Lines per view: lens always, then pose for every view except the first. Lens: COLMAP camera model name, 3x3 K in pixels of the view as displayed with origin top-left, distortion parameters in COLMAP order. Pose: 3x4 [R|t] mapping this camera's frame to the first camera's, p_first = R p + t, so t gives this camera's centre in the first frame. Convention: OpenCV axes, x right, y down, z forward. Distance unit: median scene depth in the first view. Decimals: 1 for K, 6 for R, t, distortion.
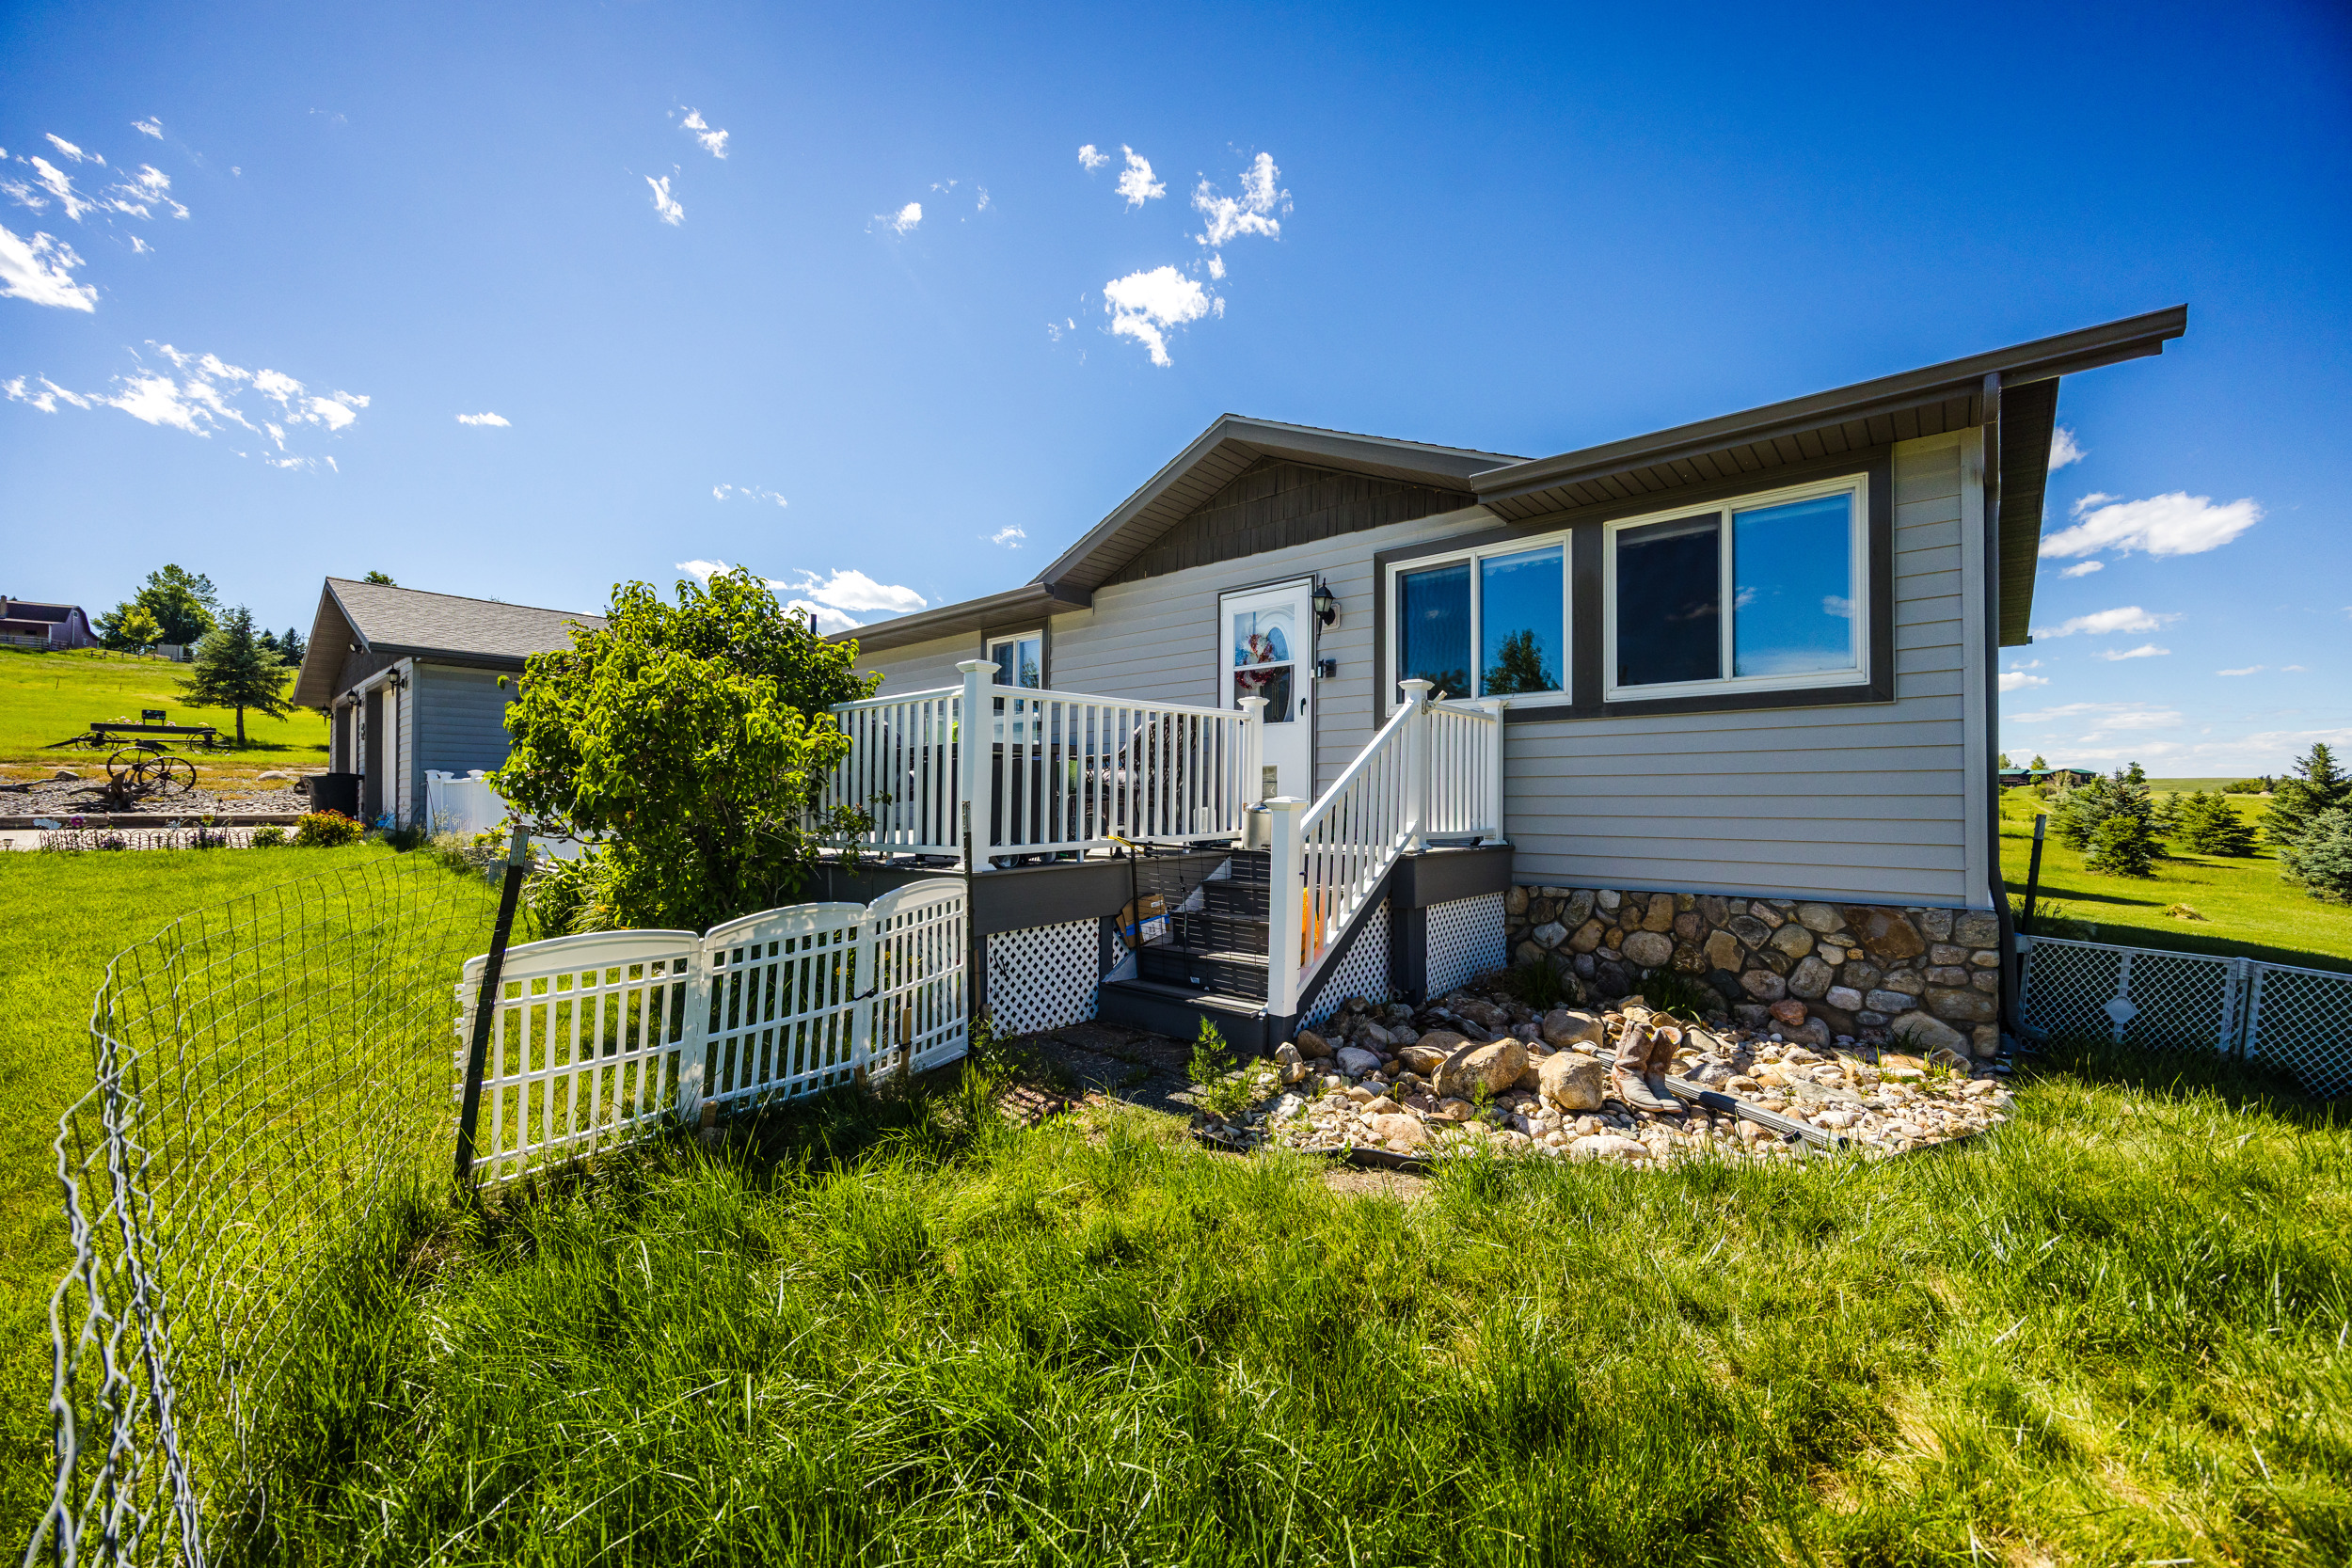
lens RADIAL K [[883.2, 0, 1175.4], [0, 883.2, 791.4], [0, 0, 1]] dist [0.000576, 0.000047]
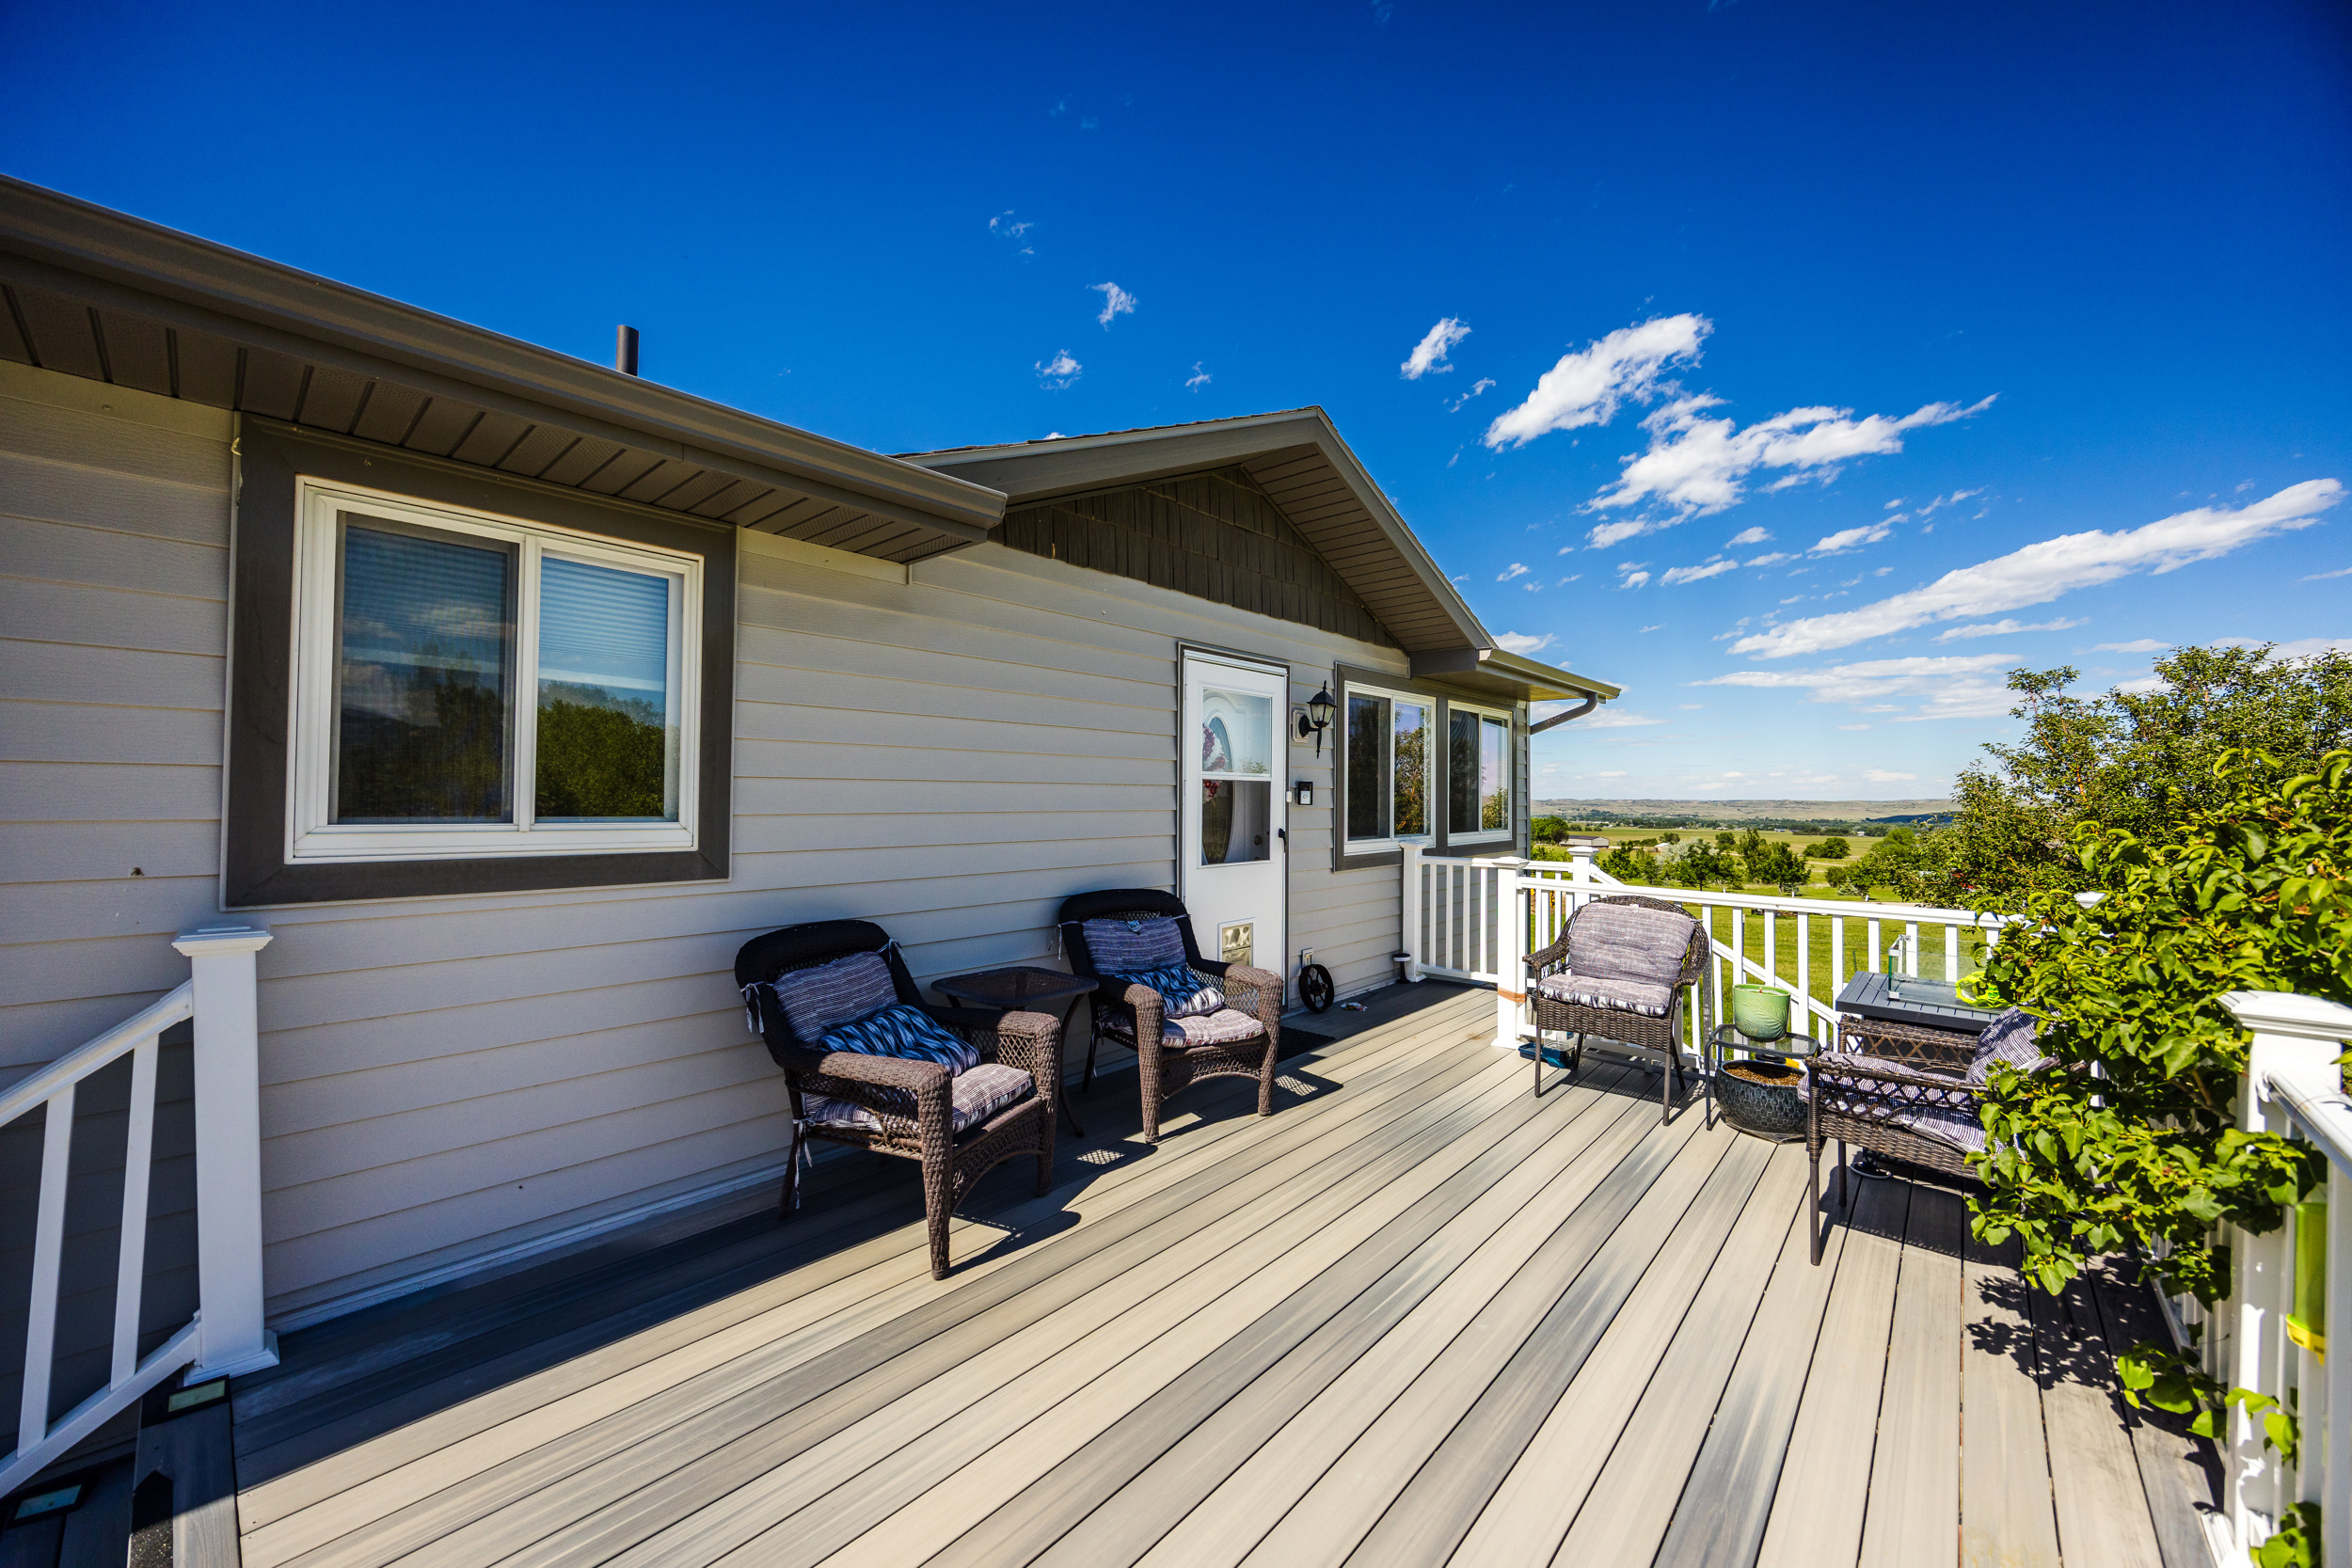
lens RADIAL K [[883.2, 0, 1175.4], [0, 883.2, 791.4], [0, 0, 1]] dist [0.000576, 0.000047]
pose [[0.017613, 0.029143, 0.999420, -0.591096], [0.011227, 0.999506, -0.029343, -0.114997], [-0.999782, 0.011737, 0.017277, 1.071309]]
